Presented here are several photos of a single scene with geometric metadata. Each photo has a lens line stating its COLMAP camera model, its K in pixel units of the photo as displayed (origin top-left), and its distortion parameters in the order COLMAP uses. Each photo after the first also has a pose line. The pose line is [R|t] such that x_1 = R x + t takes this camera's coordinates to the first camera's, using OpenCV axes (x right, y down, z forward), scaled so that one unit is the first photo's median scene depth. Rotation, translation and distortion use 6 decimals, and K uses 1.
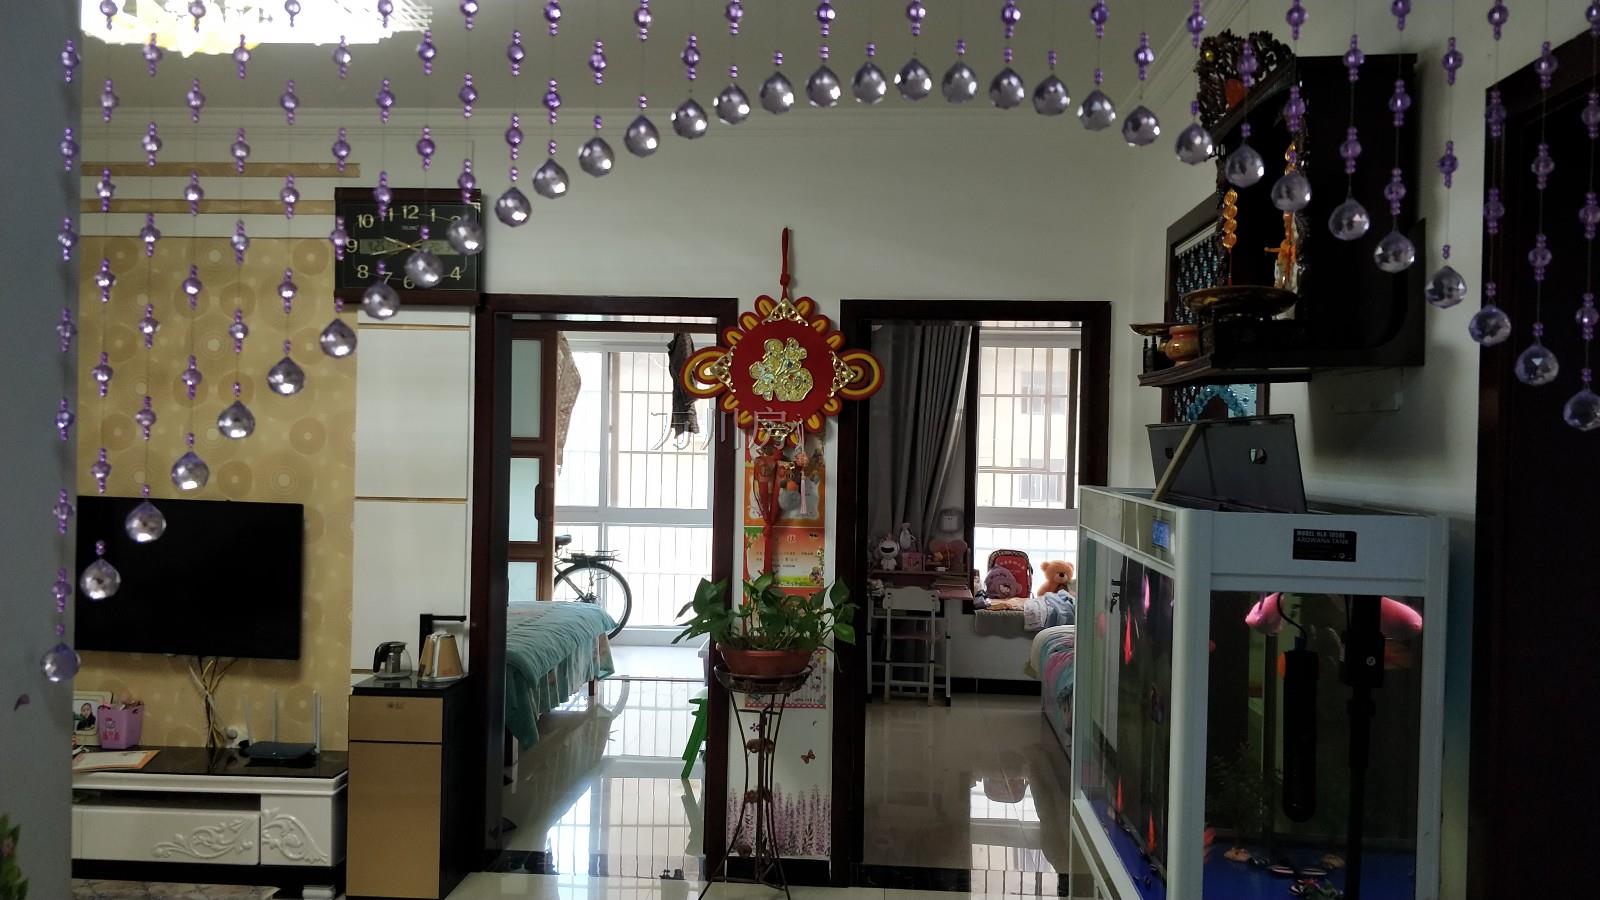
lens RADIAL K [[1242.0, 0, 801.7], [0, 1242.0, 444.7], [0, 0, 1]] dist [0.015696, 0.000428]
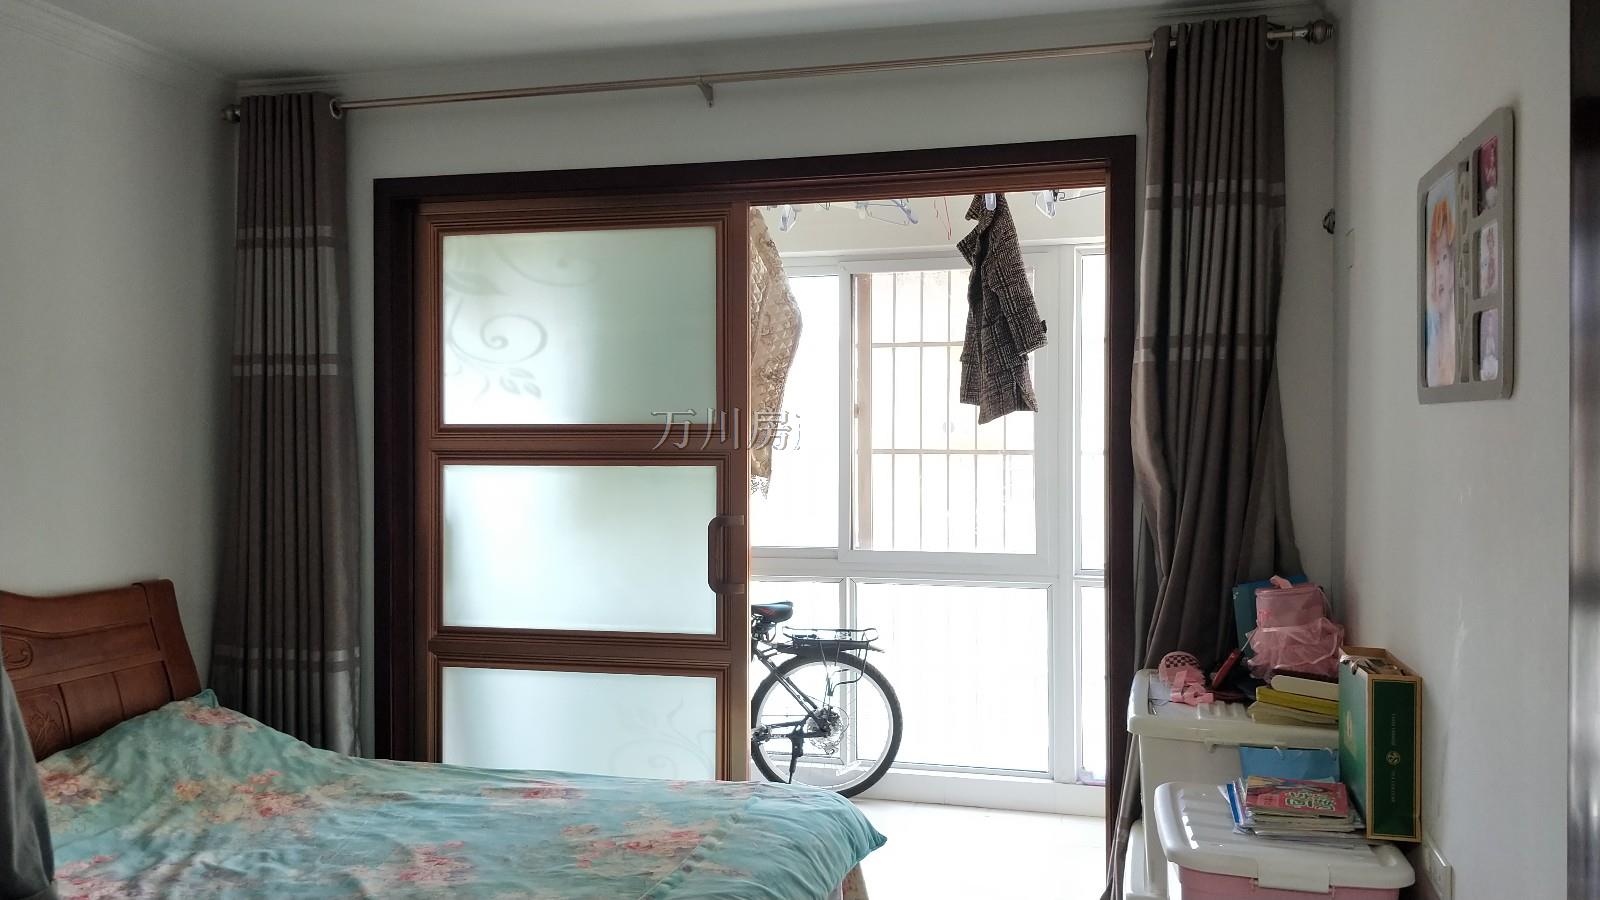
lens RADIAL K [[1242.0, 0, 801.0], [0, 1242.0, 450.1], [0, 0, 1]] dist [0.015696, 0.000428]
pose [[0.980738, -0.022175, -0.194067, -0.071485], [0.021858, 0.999754, -0.003778, 0.006627], [0.194103, -0.000537, 0.980981, 0.453485]]
